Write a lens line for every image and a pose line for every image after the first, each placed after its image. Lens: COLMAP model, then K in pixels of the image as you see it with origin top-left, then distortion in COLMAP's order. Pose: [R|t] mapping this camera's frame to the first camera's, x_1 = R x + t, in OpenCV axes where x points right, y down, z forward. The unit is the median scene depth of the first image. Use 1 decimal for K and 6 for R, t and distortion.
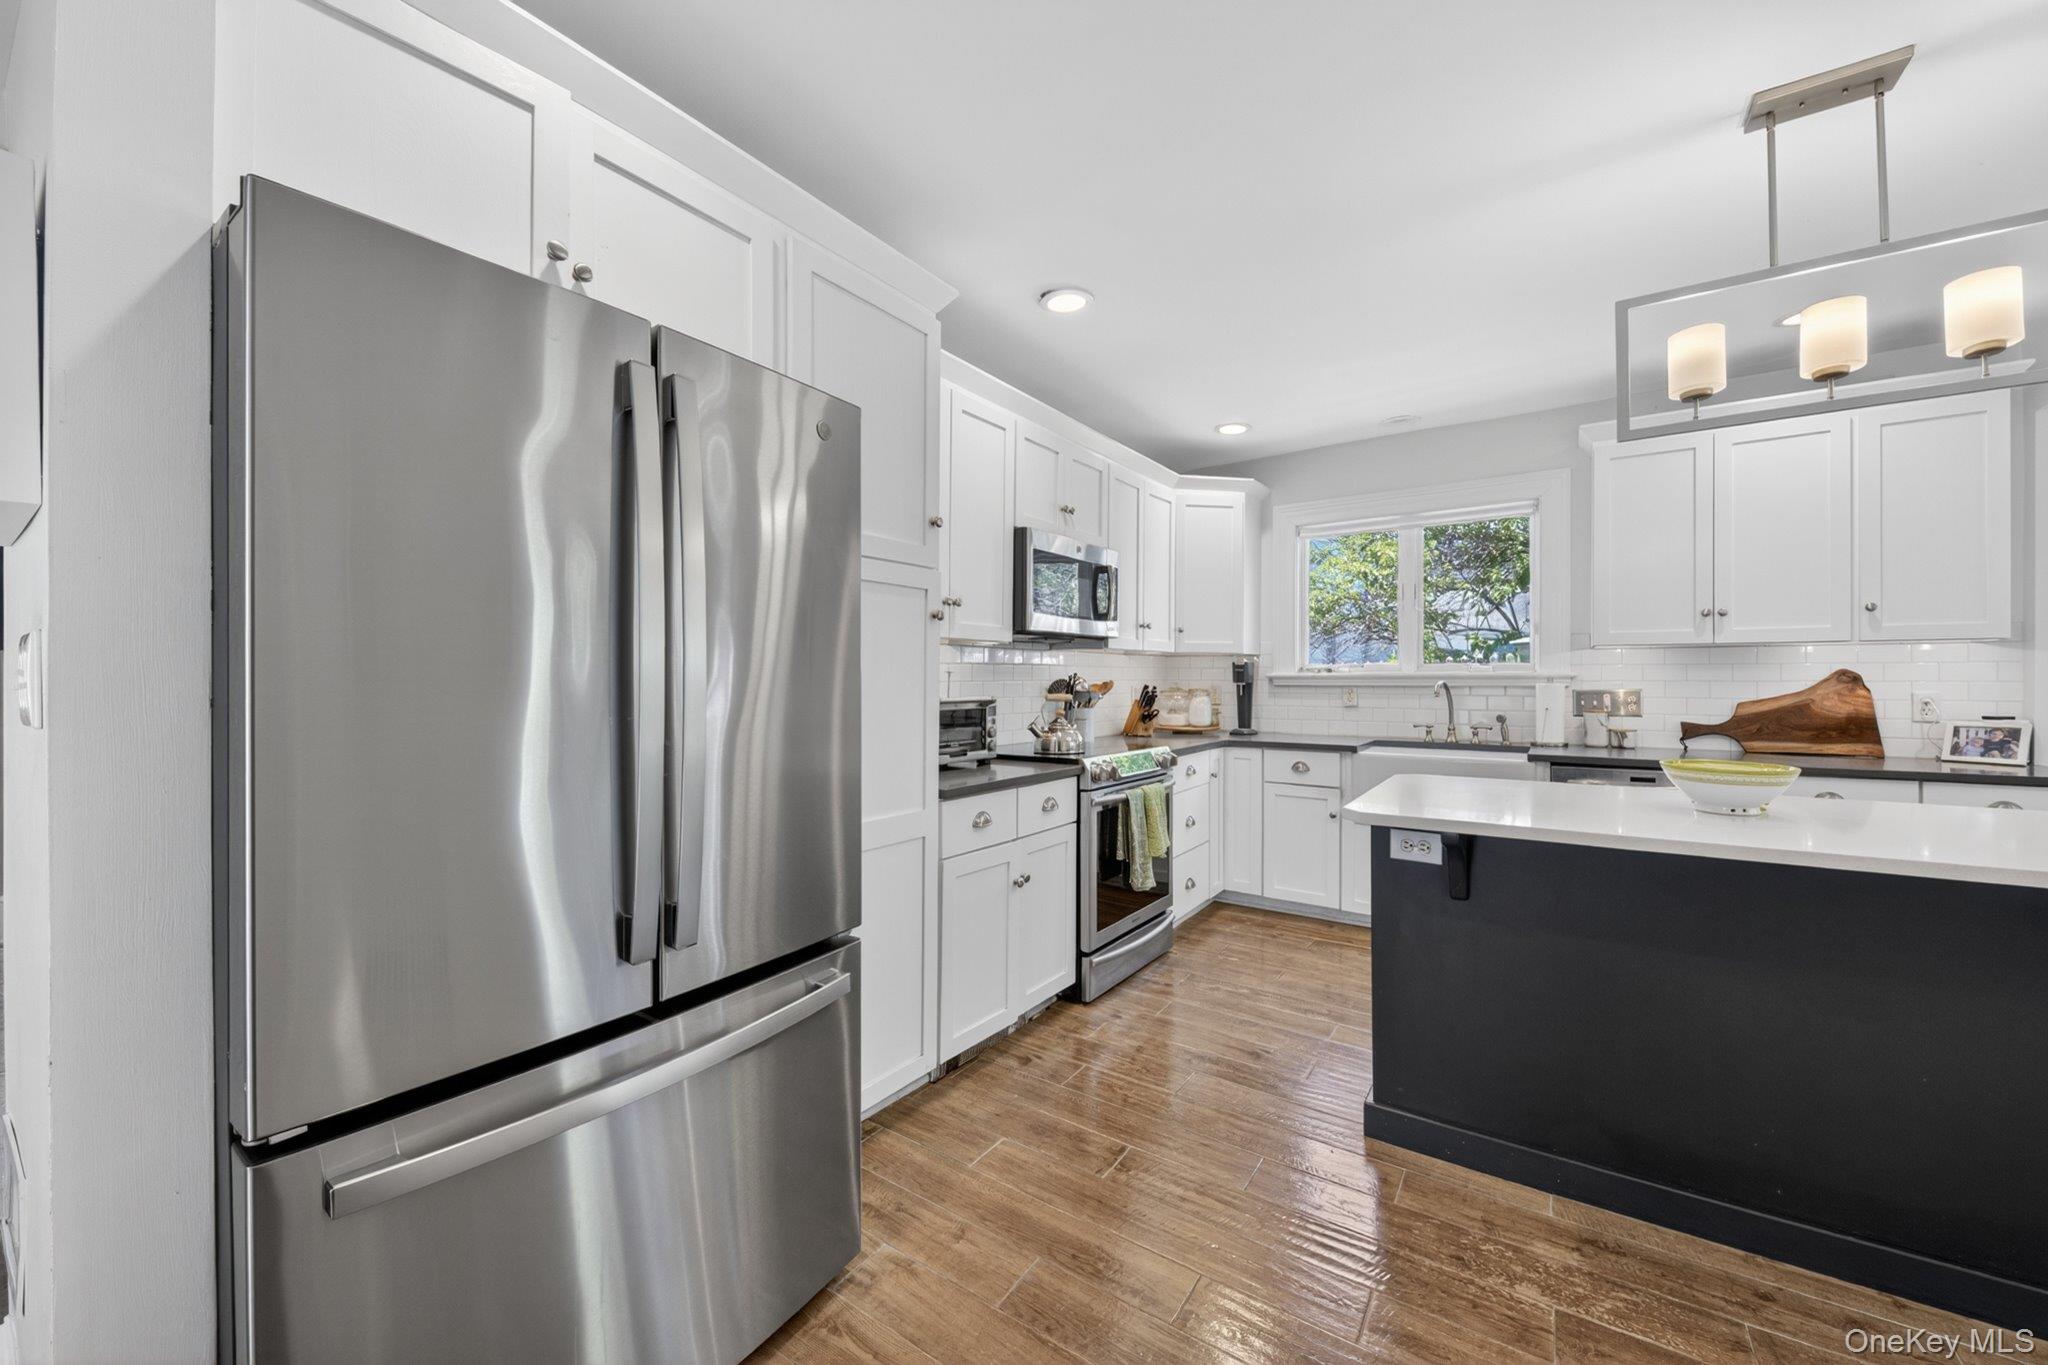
lens RADIAL K [[775.6, 0, 1024.0], [0, 775.6, 682.5], [0, 0, 1]] dist [-0.001416, -0.000214]
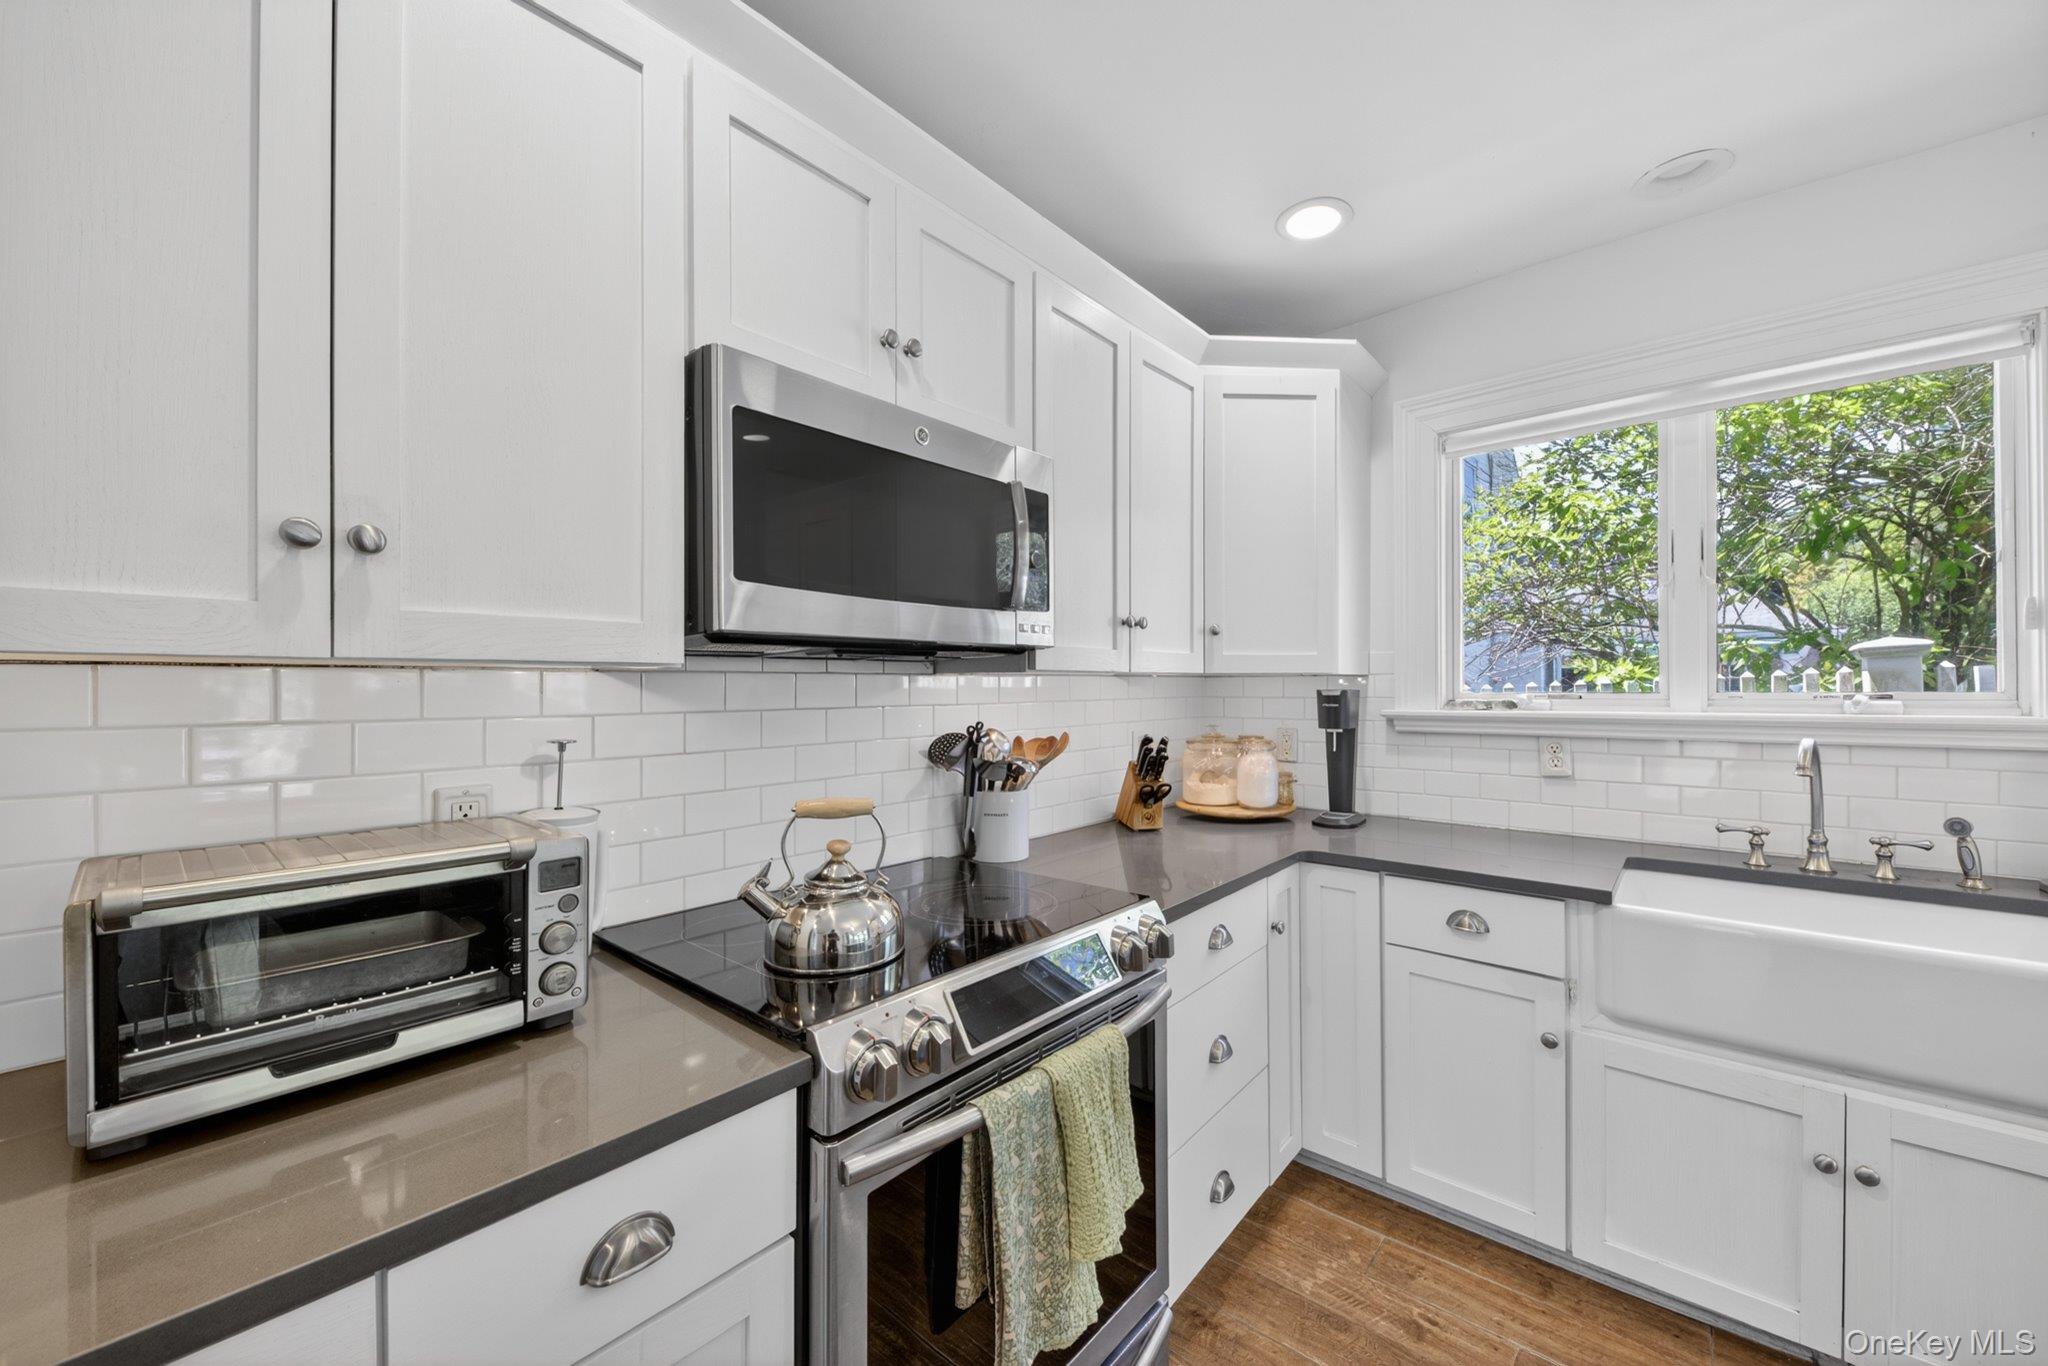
lens RADIAL K [[775.6, 0, 1024.0], [0, 775.6, 683.0], [0, 0, 1]] dist [-0.001416, -0.000214]
pose [[0.994088, -0.004315, -0.108495, 0.141905], [0.003286, 0.999948, -0.009664, -0.030120], [0.108531, 0.009250, 0.994050, 0.503895]]
